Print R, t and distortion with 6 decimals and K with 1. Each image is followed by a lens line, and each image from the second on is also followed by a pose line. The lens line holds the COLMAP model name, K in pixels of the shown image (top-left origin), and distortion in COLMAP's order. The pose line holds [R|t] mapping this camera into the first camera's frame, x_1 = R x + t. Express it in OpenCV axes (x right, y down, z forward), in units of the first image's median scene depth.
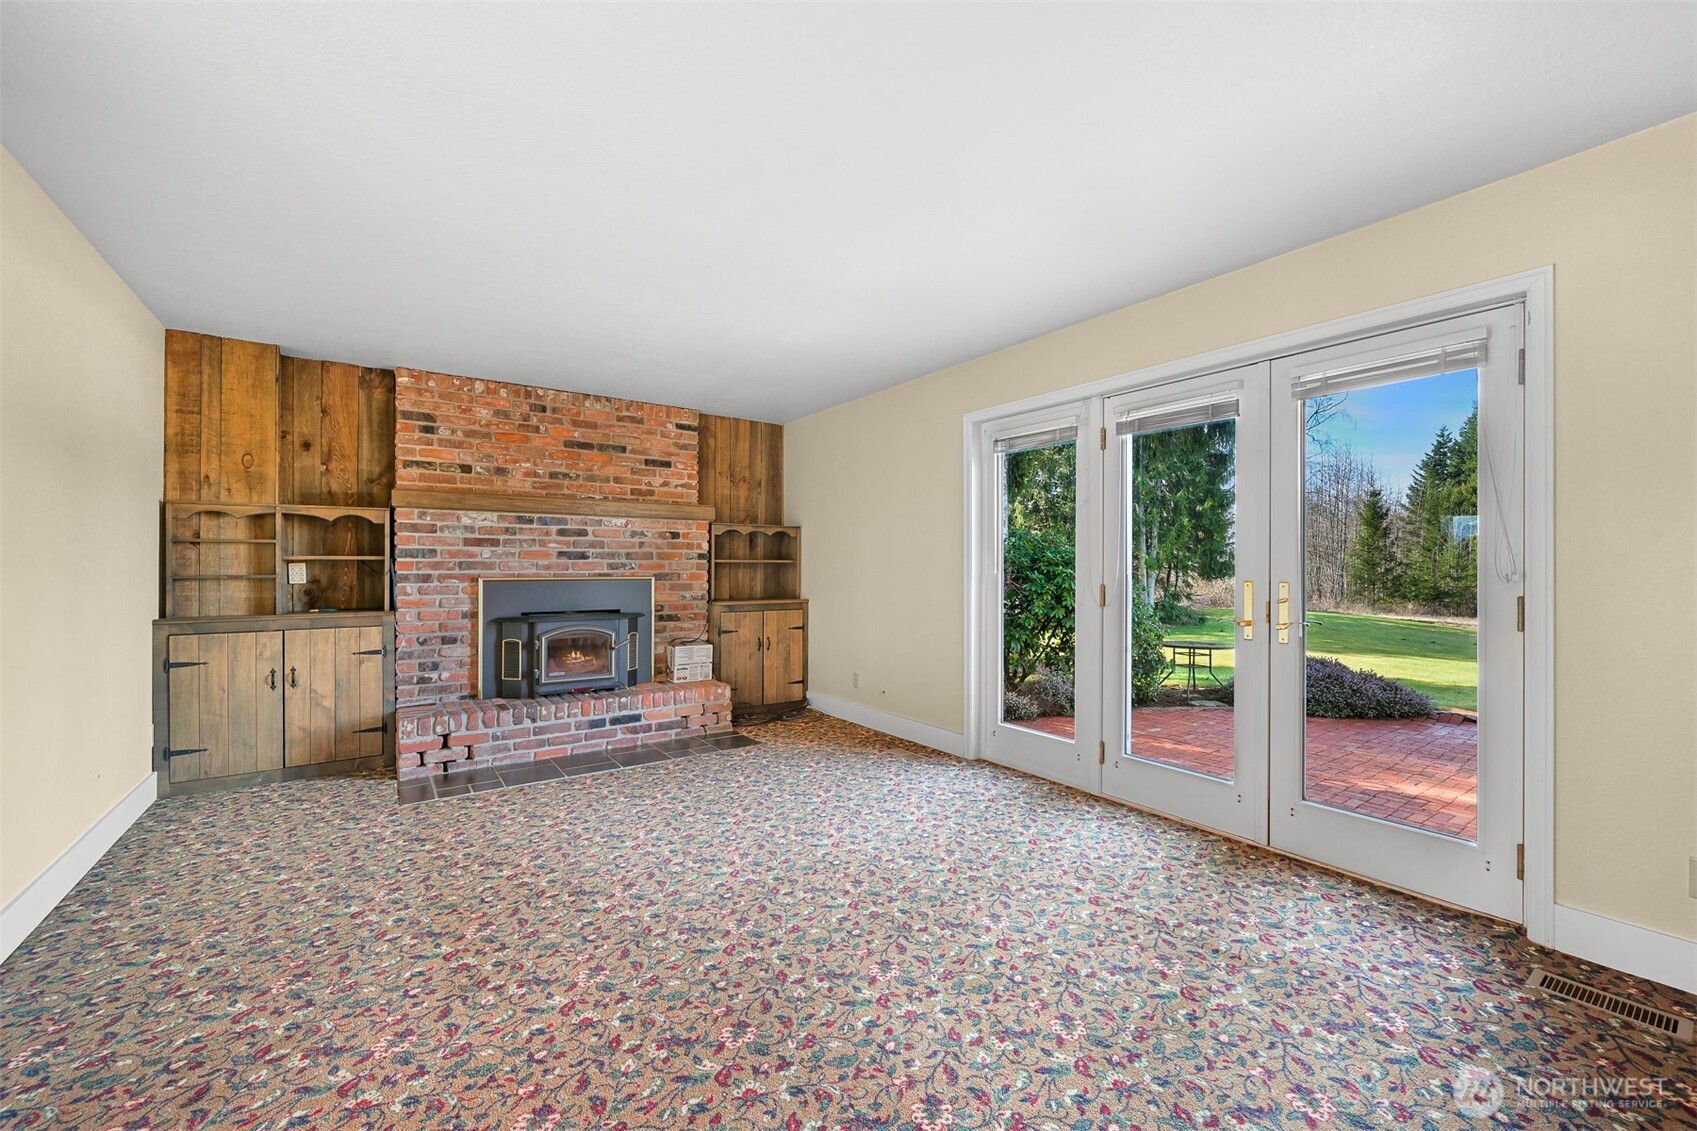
lens RADIAL K [[671.9, 0, 859.7], [0, 671.9, 567.9], [0, 0, 1]] dist [0.007001, -0.001746]
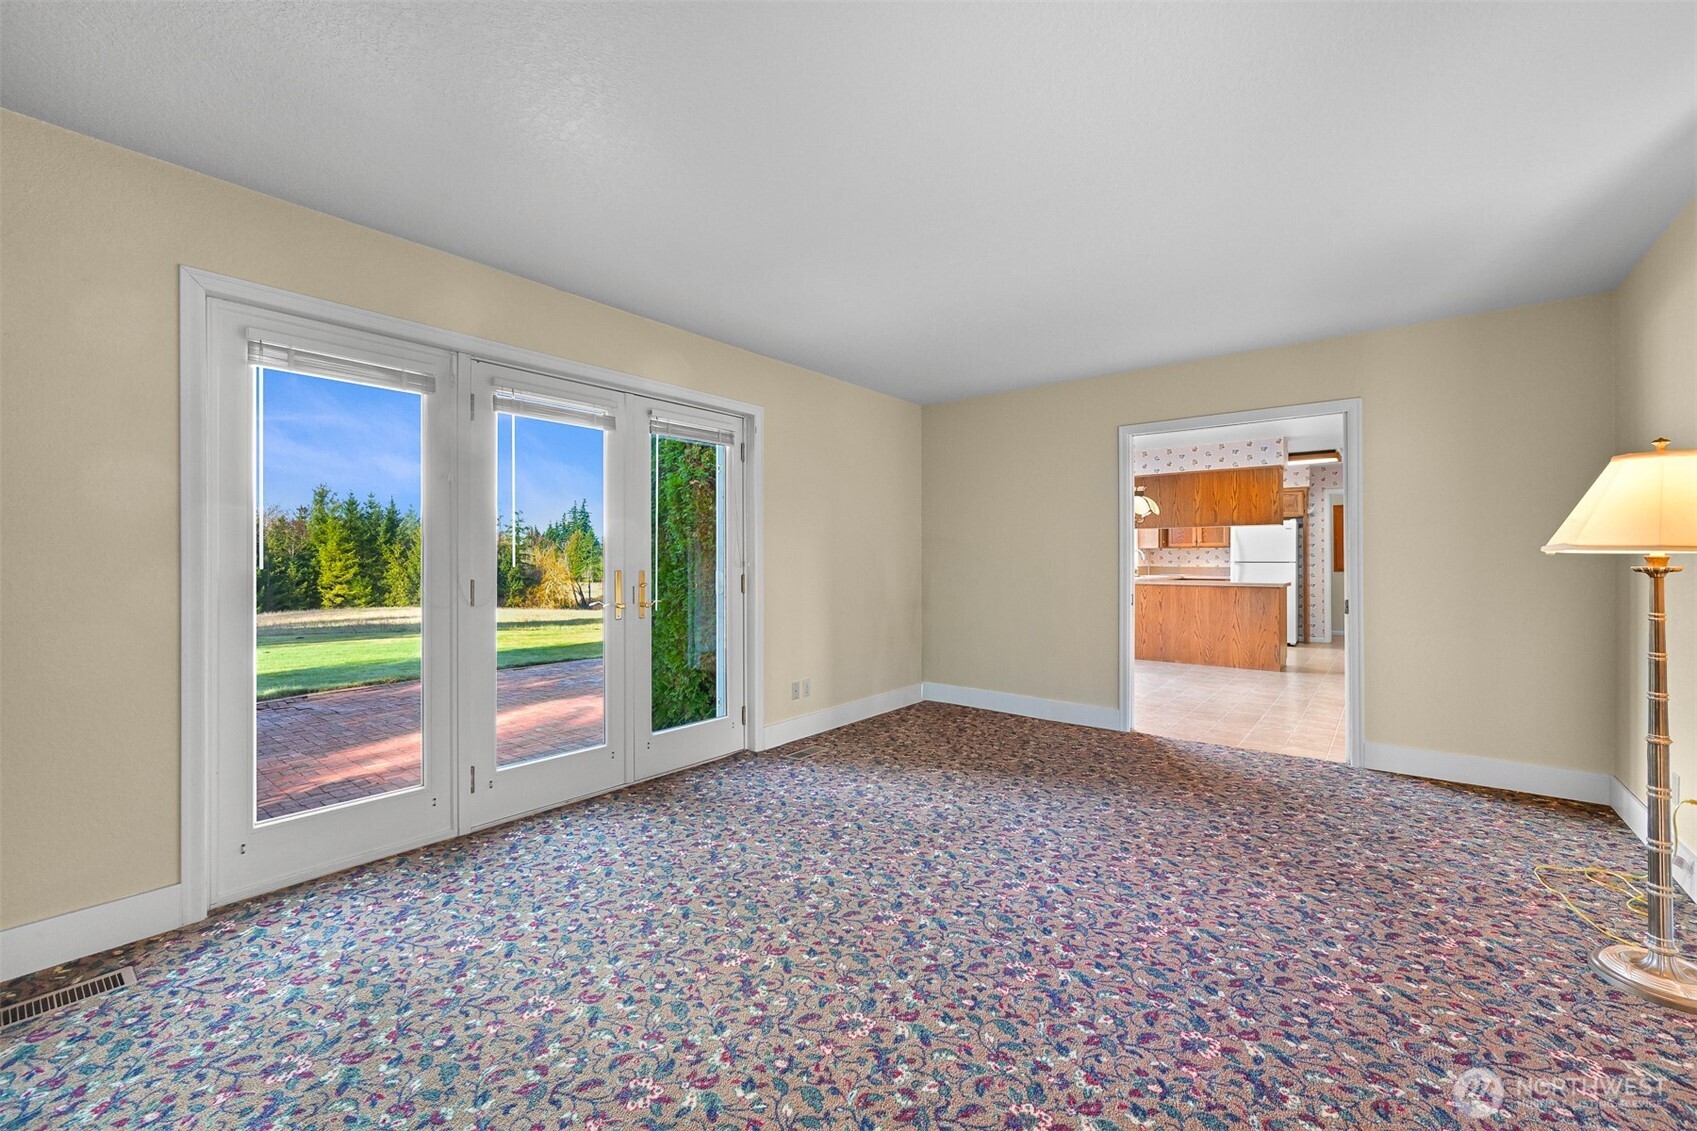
lens RADIAL K [[671.9, 0, 854.2], [0, 671.9, 556.4], [0, 0, 1]] dist [0.007001, -0.001746]
pose [[-0.261688, 0.006937, 0.965128, -0.352595], [0.001858, 0.999976, -0.006684, 0.001900], [-0.965151, 0.000045, -0.261694, 0.464721]]
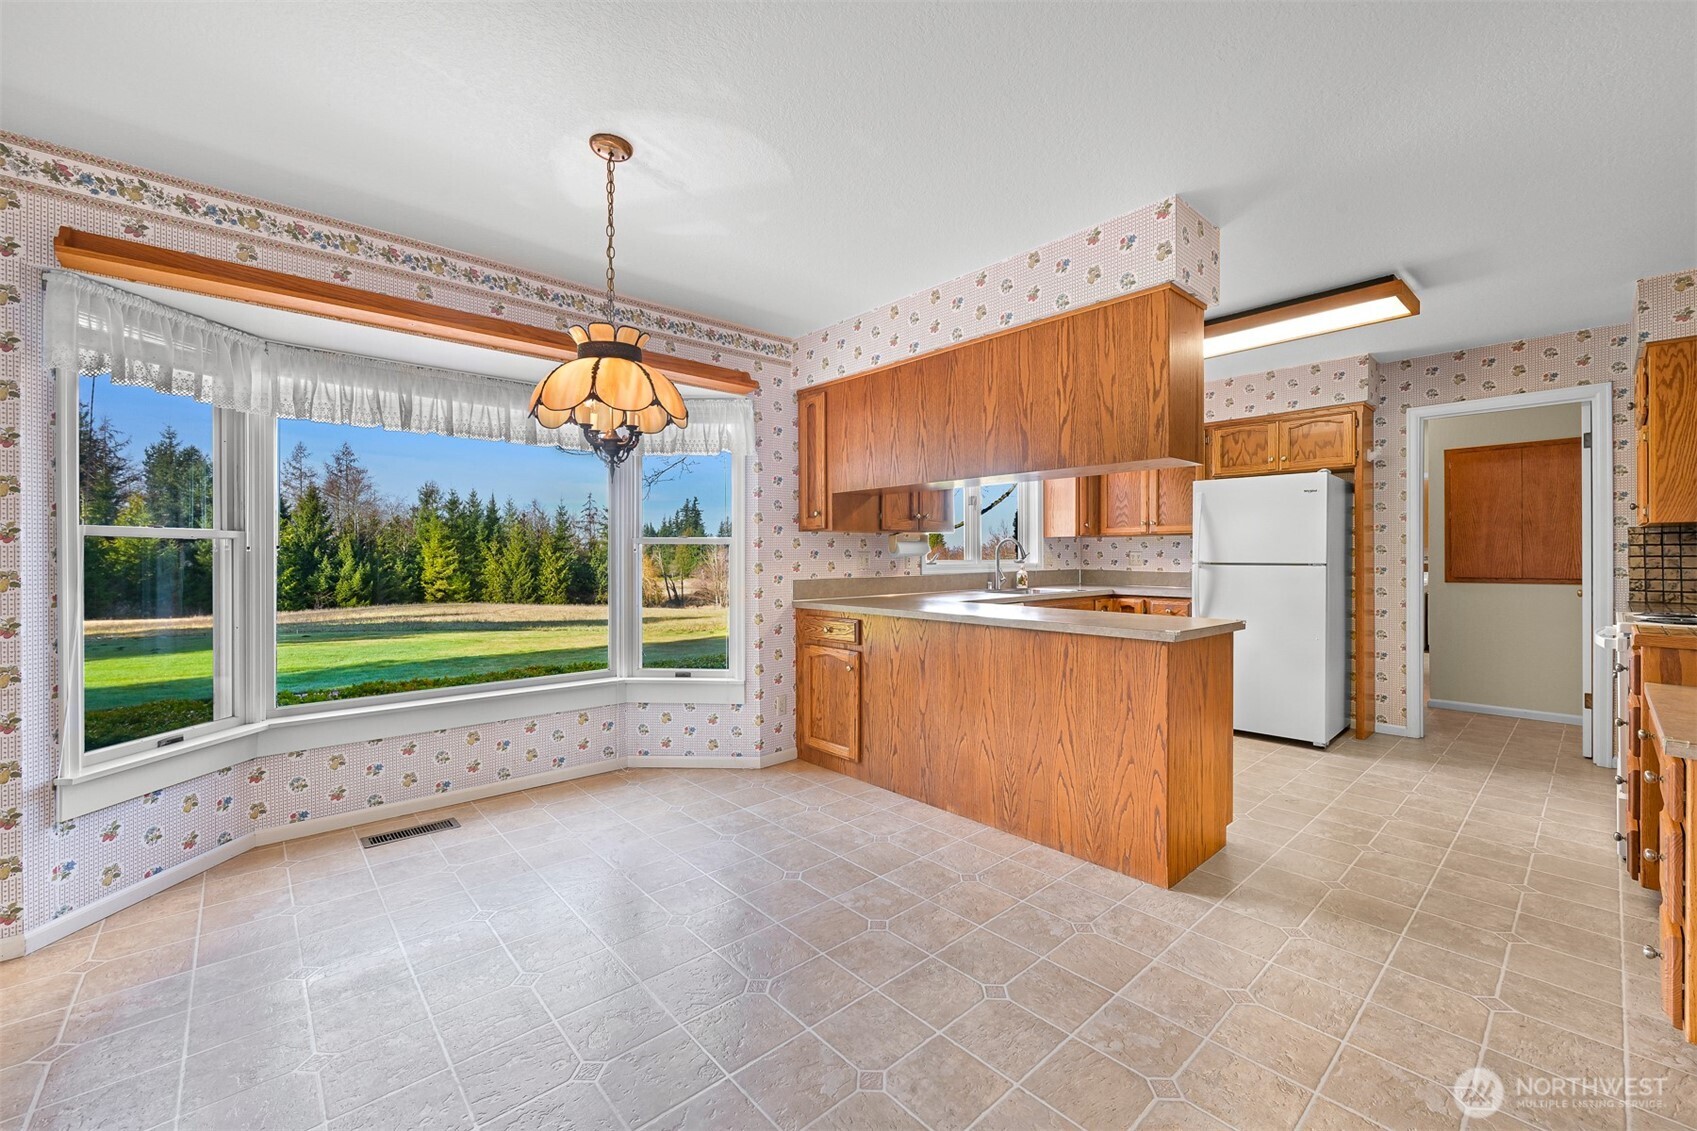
lens RADIAL K [[671.9, 0, 864.8], [0, 671.9, 557.1], [0, 0, 1]] dist [0.007001, -0.001746]
pose [[-0.113834, 0.001752, 0.993498, 0.445874], [0.000018, 0.999998, -0.001762, -0.000588], [-0.993500, -0.000183, -0.113834, -0.668583]]
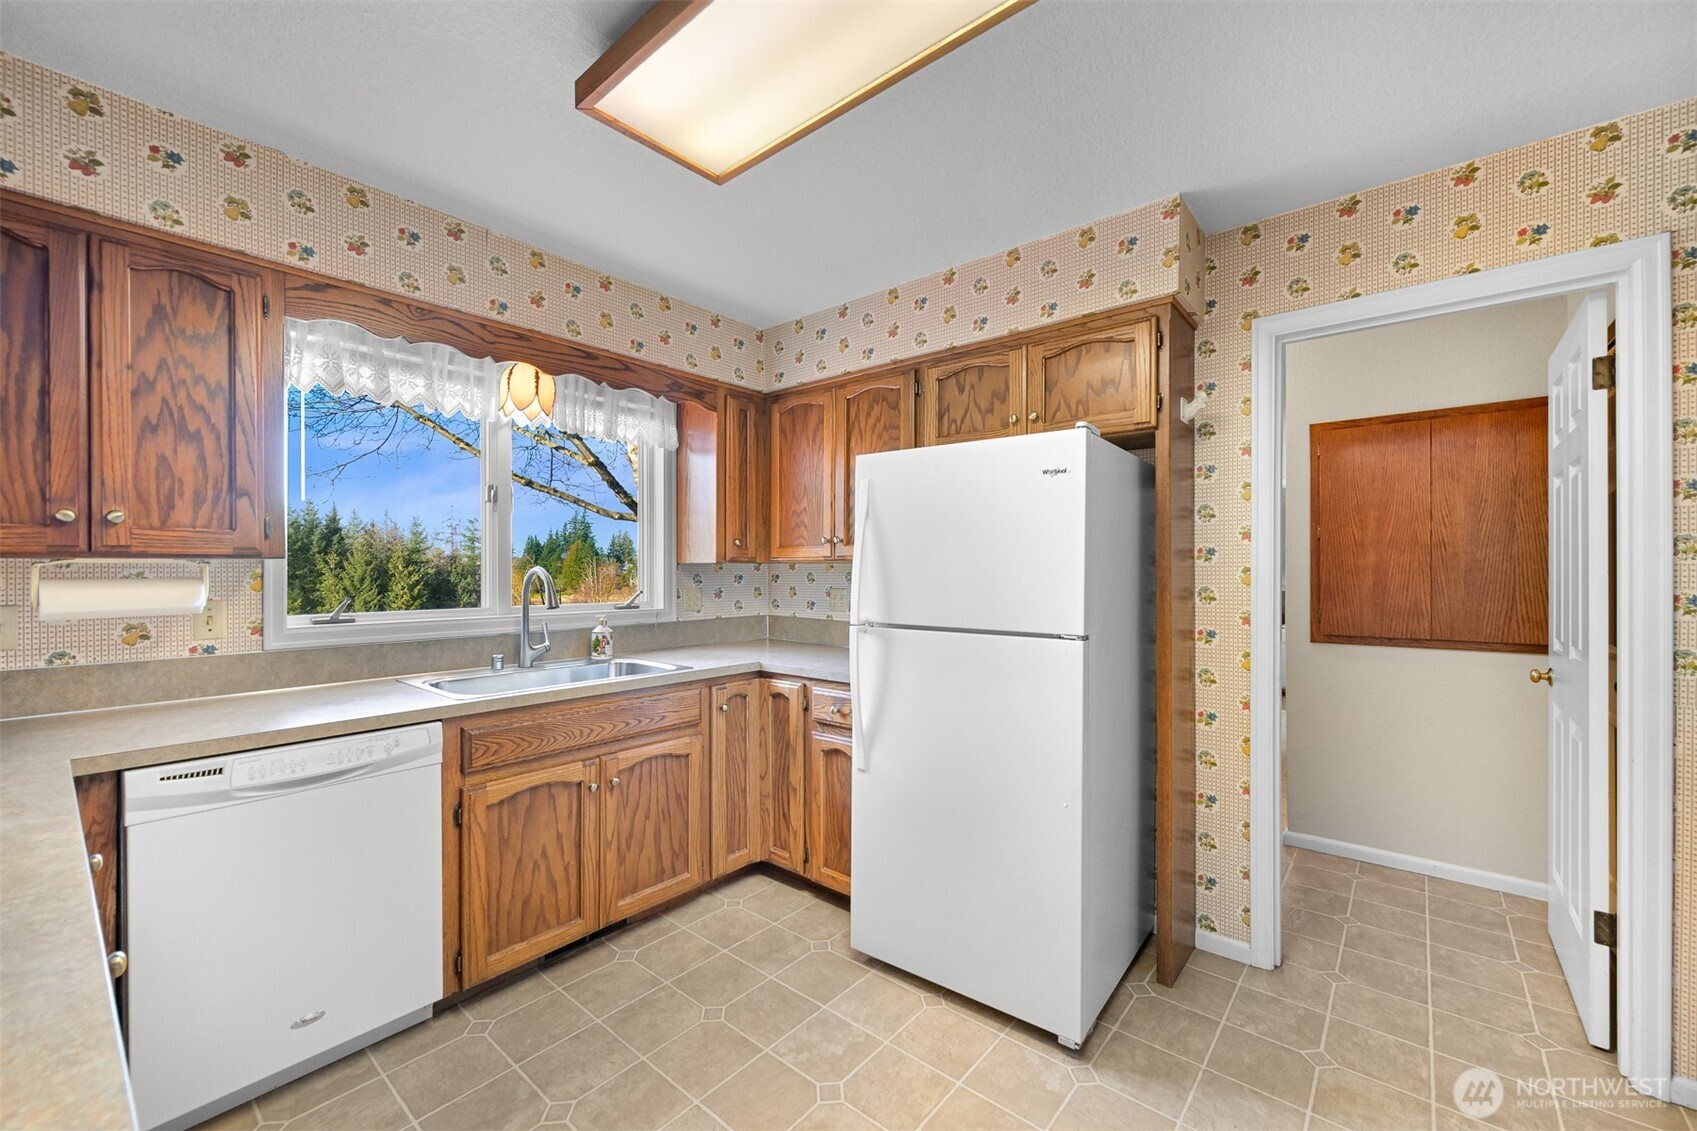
lens RADIAL K [[671.9, 0, 851.4], [0, 671.9, 571.5], [0, 0, 1]] dist [0.007001, -0.001746]
pose [[-0.237187, 0.001537, 0.971463, 0.898147], [-0.002761, 0.999994, -0.002256, -0.029137], [-0.971460, -0.003218, -0.237182, -1.137923]]
